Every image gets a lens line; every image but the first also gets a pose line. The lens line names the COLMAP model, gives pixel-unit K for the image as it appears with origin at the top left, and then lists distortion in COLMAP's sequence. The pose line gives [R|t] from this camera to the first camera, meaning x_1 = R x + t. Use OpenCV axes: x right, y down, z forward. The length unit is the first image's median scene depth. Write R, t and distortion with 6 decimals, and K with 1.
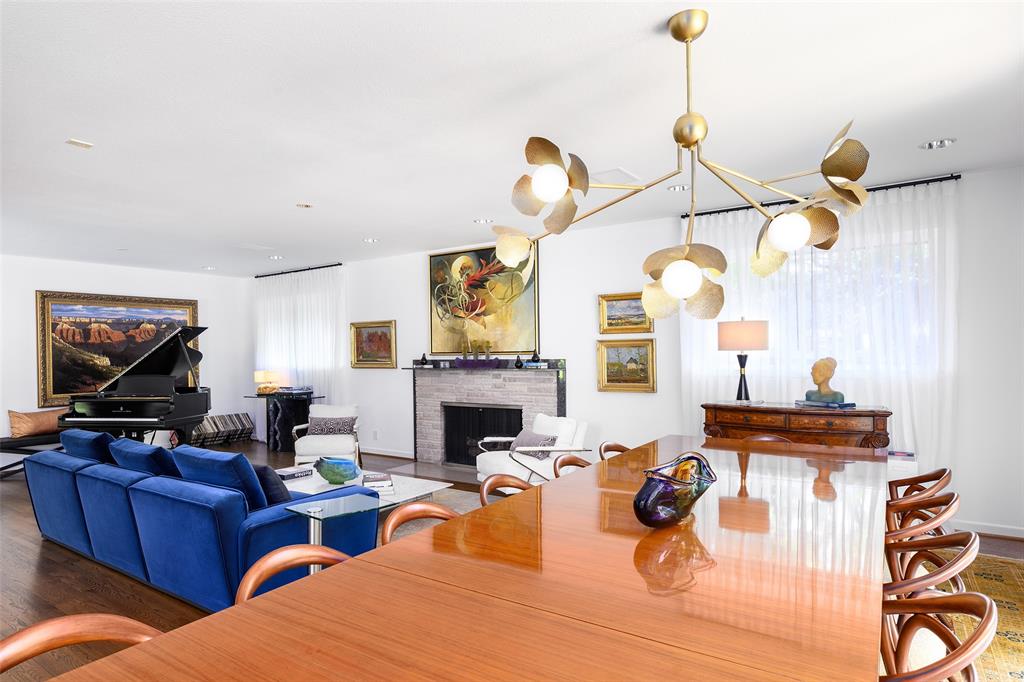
lens RADIAL K [[589.9, 0, 513.1], [0, 589.9, 350.4], [0, 0, 1]] dist [-0.001463, -0.000279]
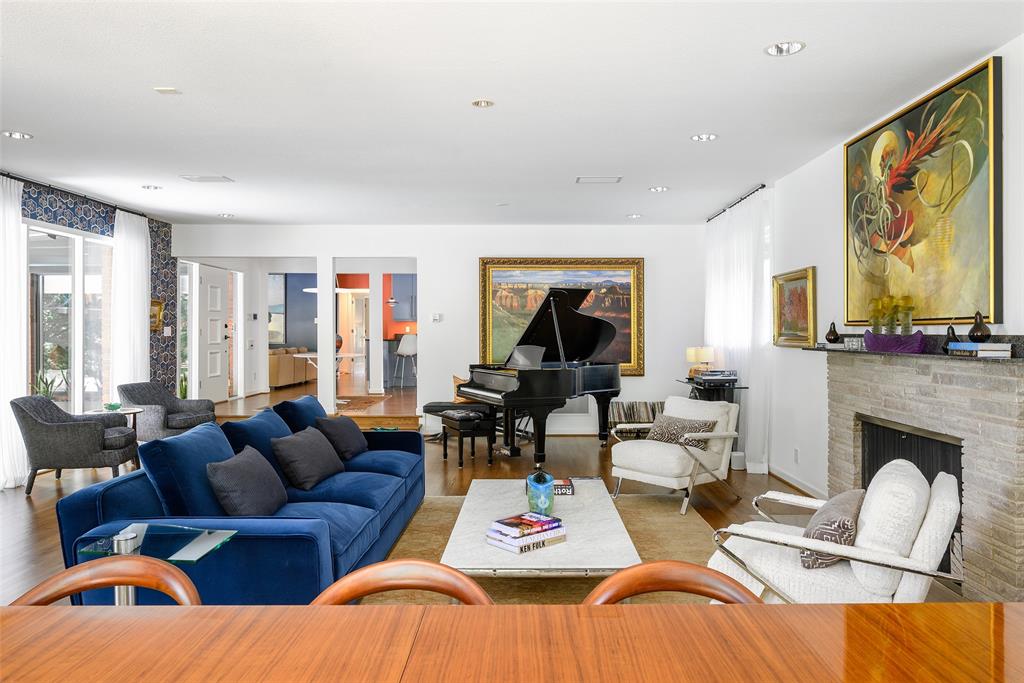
lens RADIAL K [[728.9, 0, 514.3], [0, 728.9, 331.2], [0, 0, 1]] dist [-0.007562, -0.000949]
pose [[0.560432, 0.014107, -0.828080, 0.262631], [-0.008086, 0.999900, 0.011562, 0.008145], [0.828161, 0.000216, 0.560491, 0.385056]]
